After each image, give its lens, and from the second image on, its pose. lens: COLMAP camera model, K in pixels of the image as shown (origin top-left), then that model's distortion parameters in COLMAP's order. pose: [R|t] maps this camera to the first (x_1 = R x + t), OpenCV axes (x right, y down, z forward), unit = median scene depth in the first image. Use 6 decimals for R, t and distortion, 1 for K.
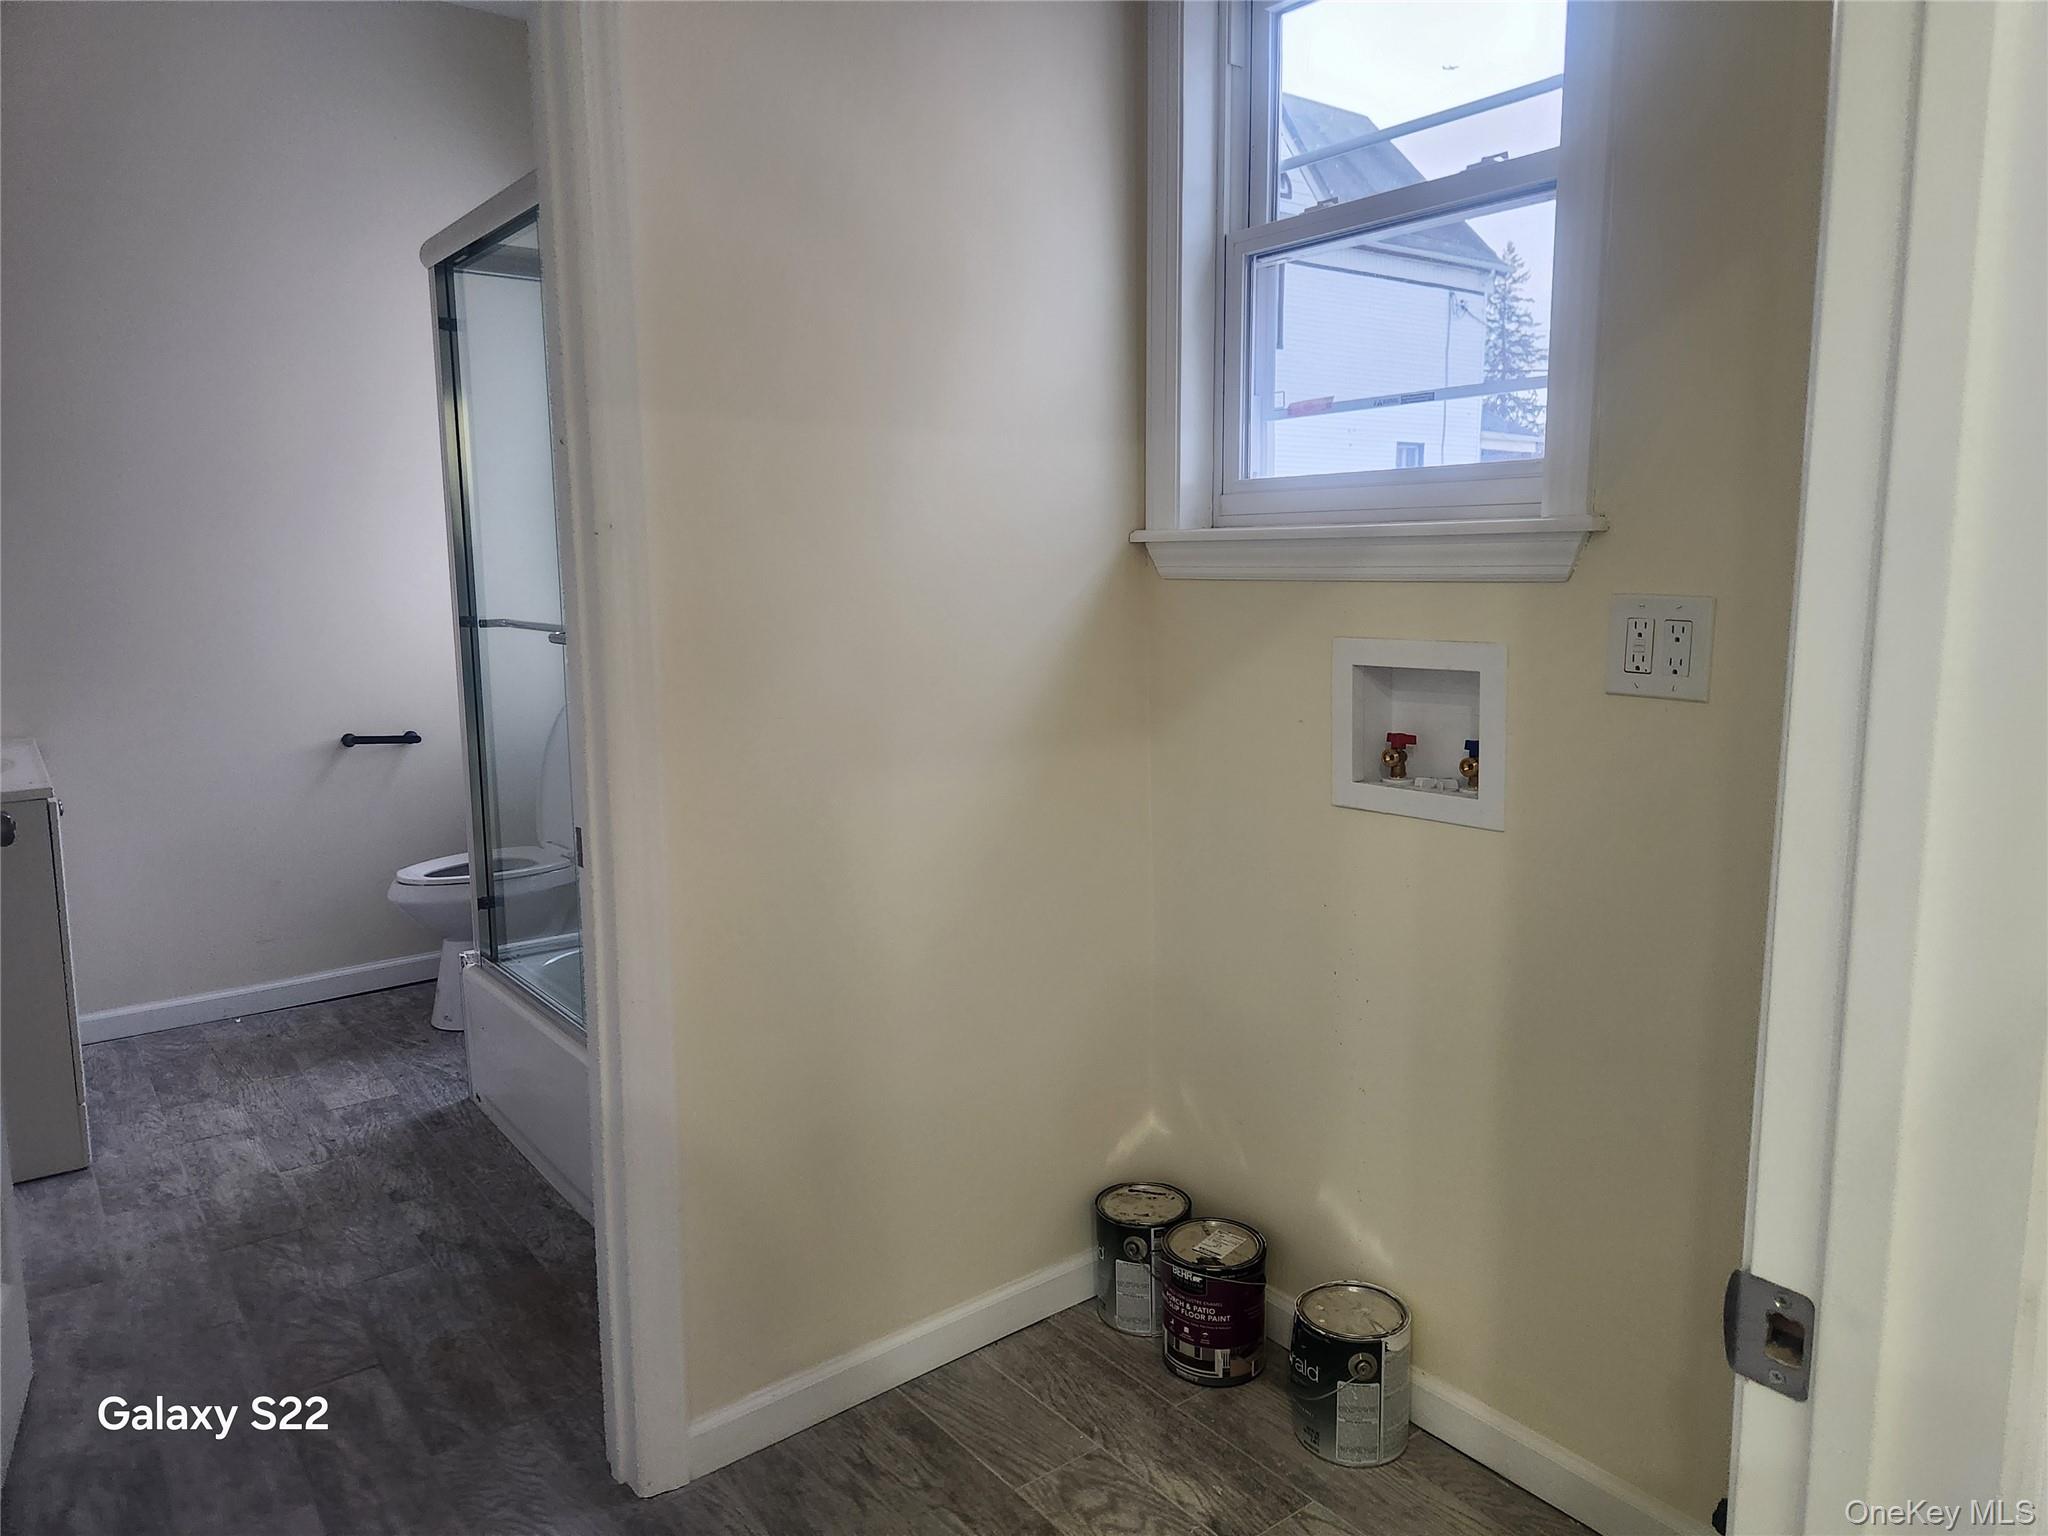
lens RADIAL K [[1340.7, 0, 1044.3], [0, 1340.7, 756.7], [0, 0, 1]] dist [0.055831, -0.052444]
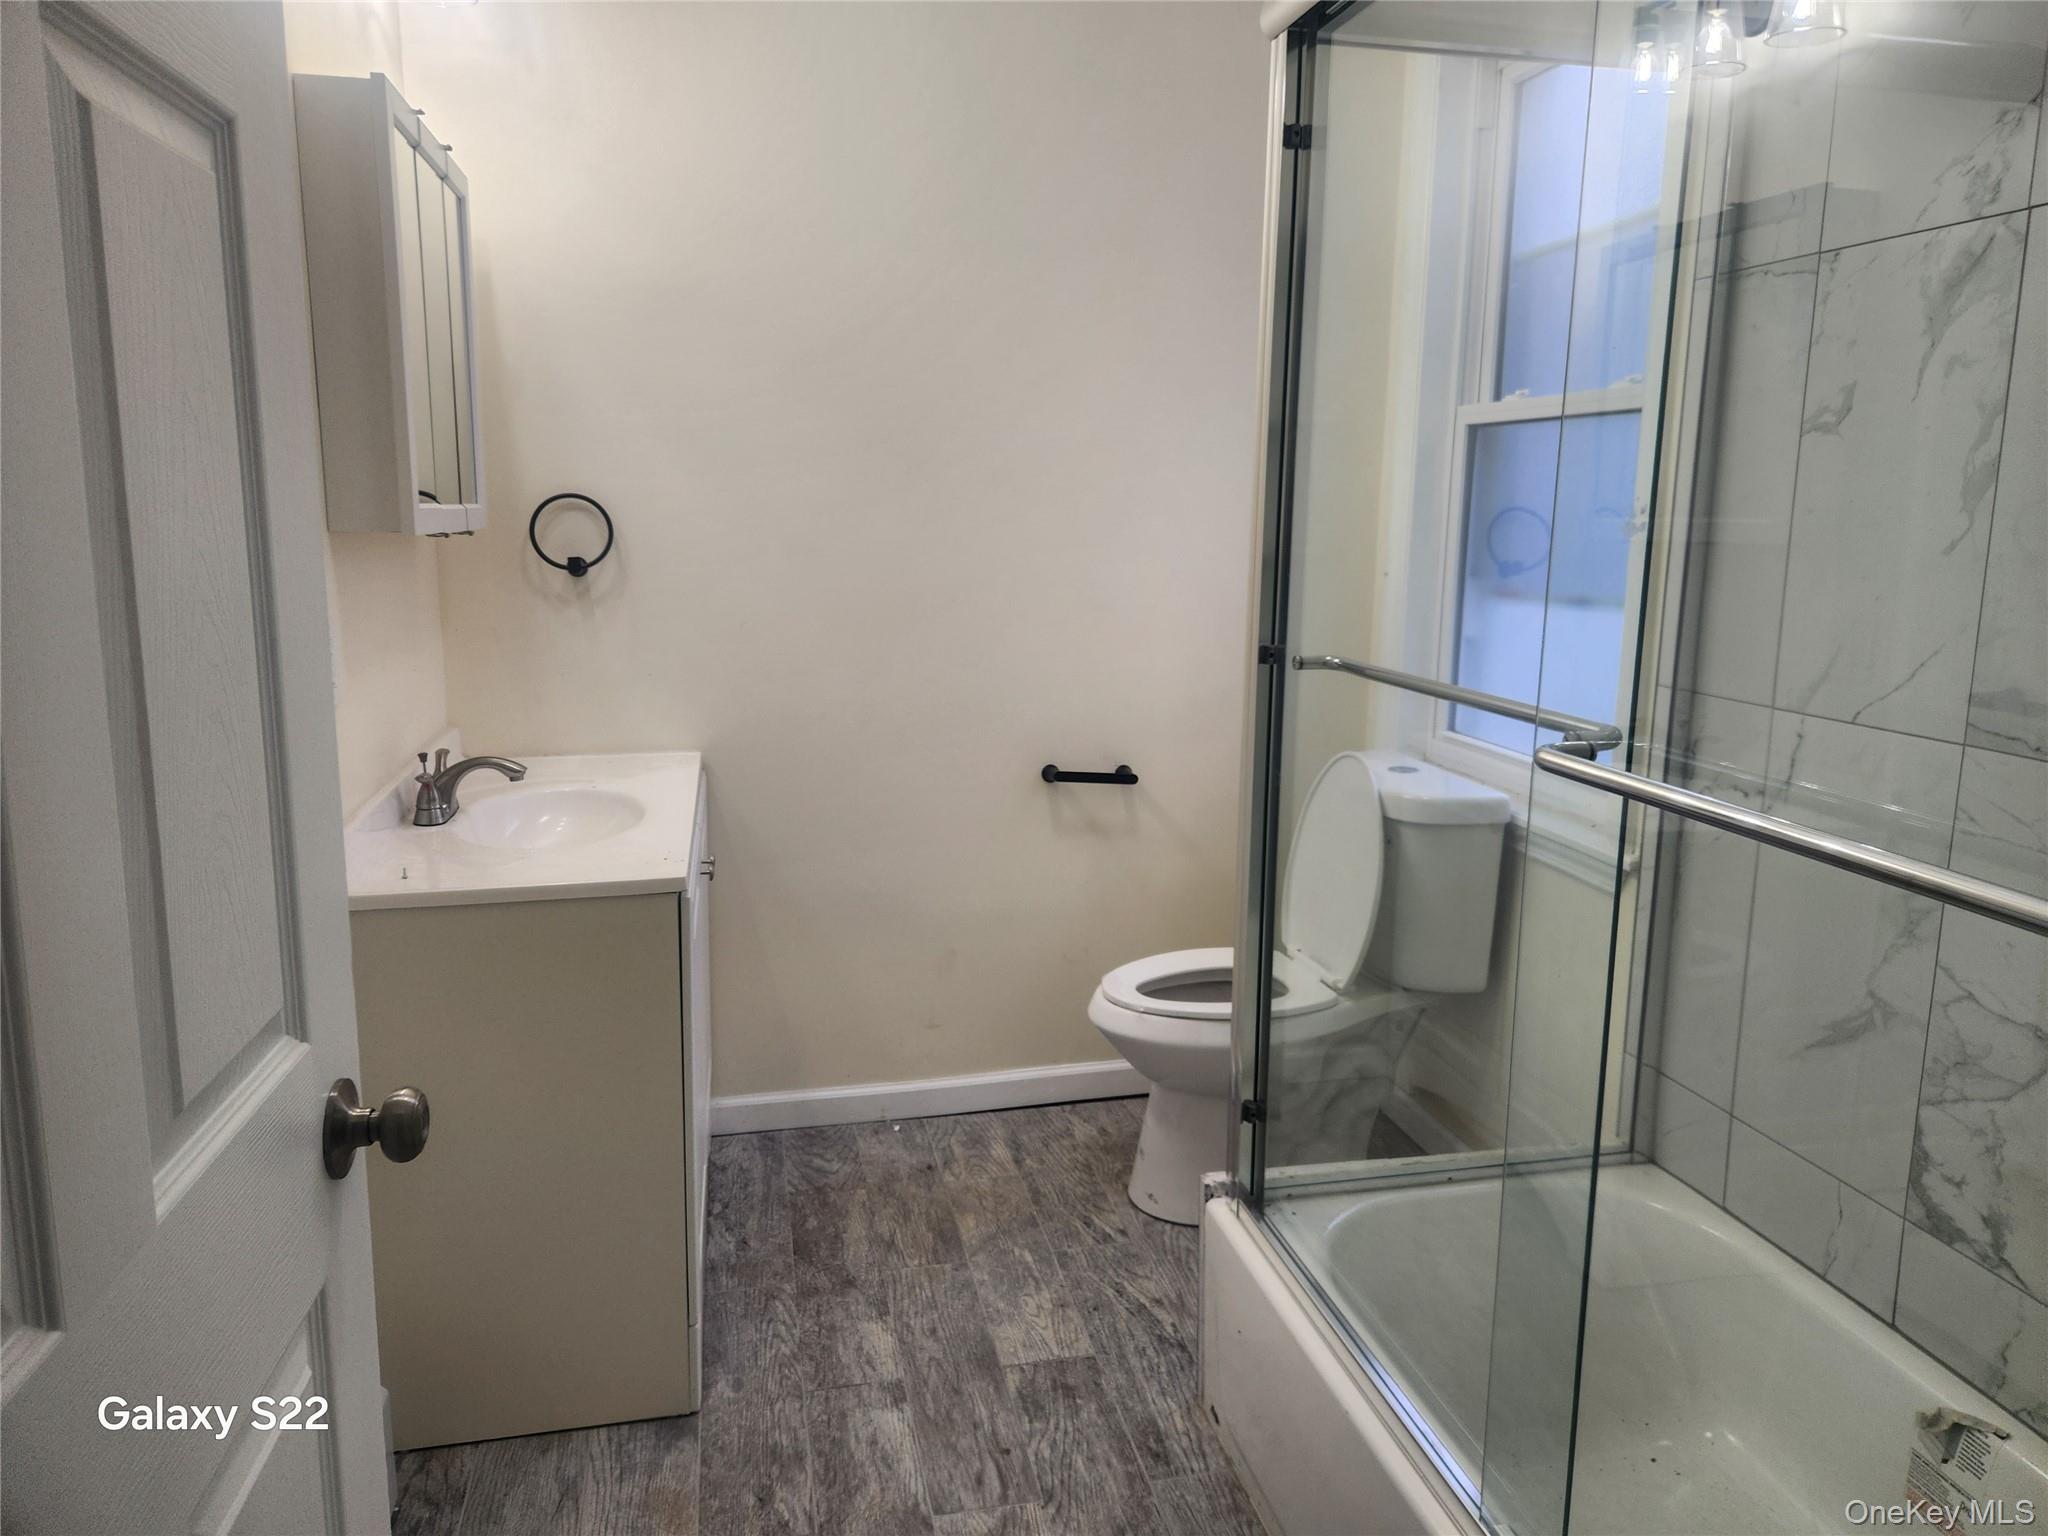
lens RADIAL K [[1340.7, 0, 1077.4], [0, 1340.7, 732.1], [0, 0, 1]] dist [0.055831, -0.052444]
pose [[0.912116, 0.088087, -0.400355, -0.315468], [-0.079808, 0.996111, 0.037344, -0.097615], [0.402087, -0.002110, 0.915599, 0.504844]]
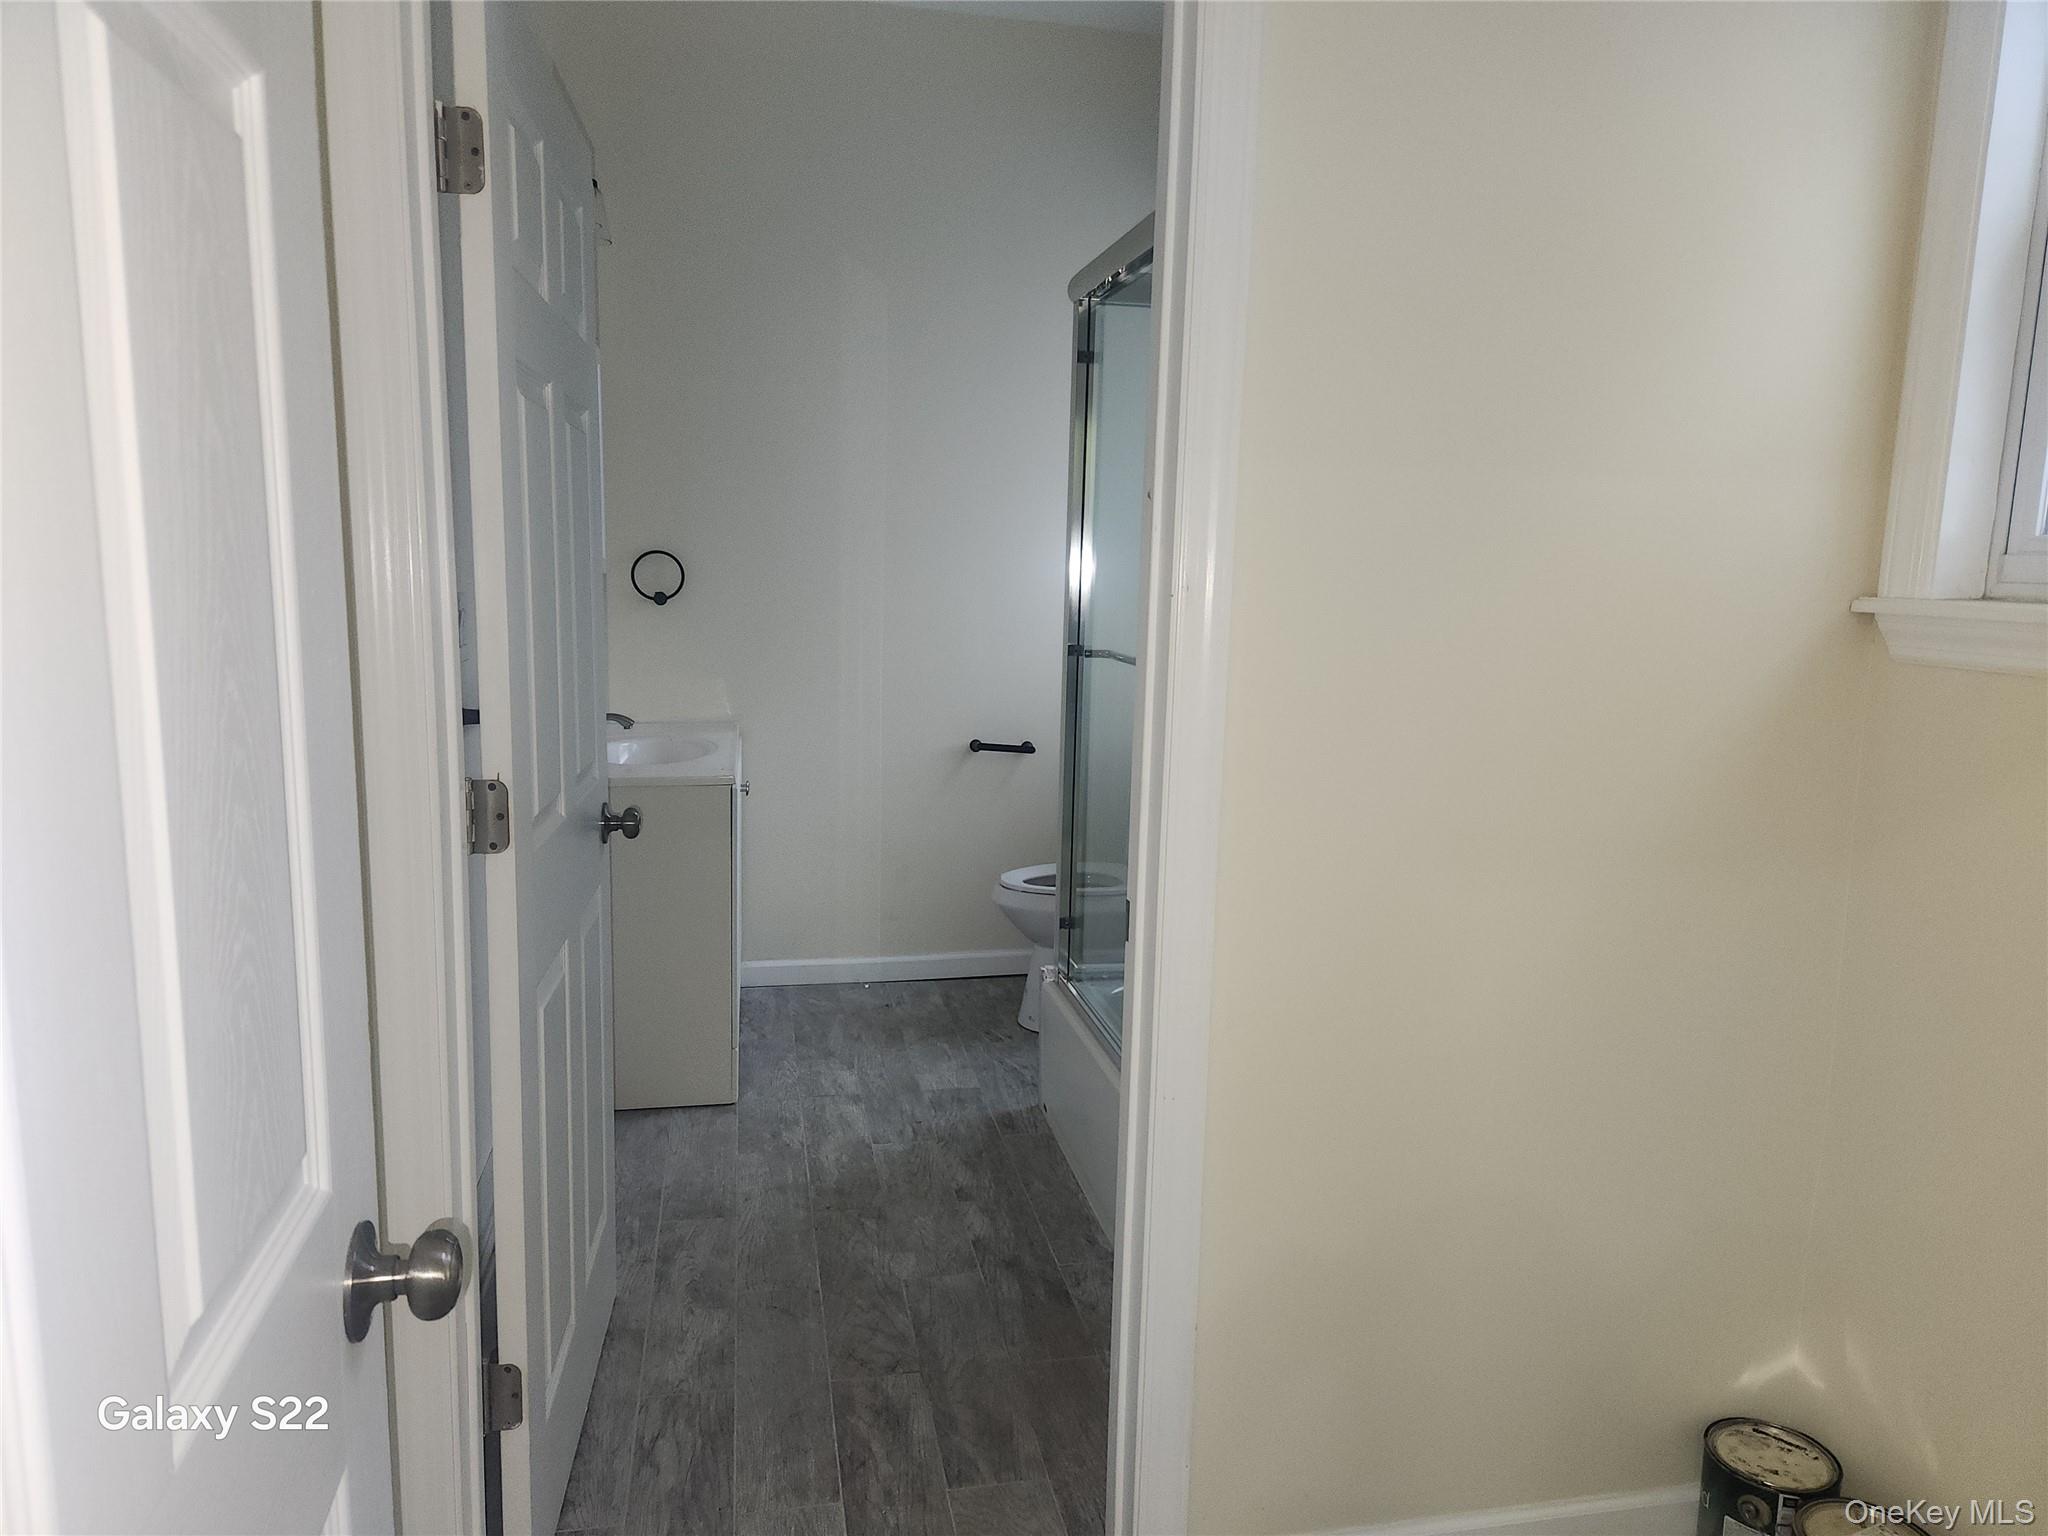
lens RADIAL K [[1340.7, 0, 1032.6], [0, 1340.7, 777.8], [0, 0, 1]] dist [0.055831, -0.052444]
pose [[0.894111, 0.099851, -0.436573, -0.004304], [-0.094046, 0.994954, 0.034953, -0.042311], [0.437860, 0.009806, 0.898990, 0.088485]]
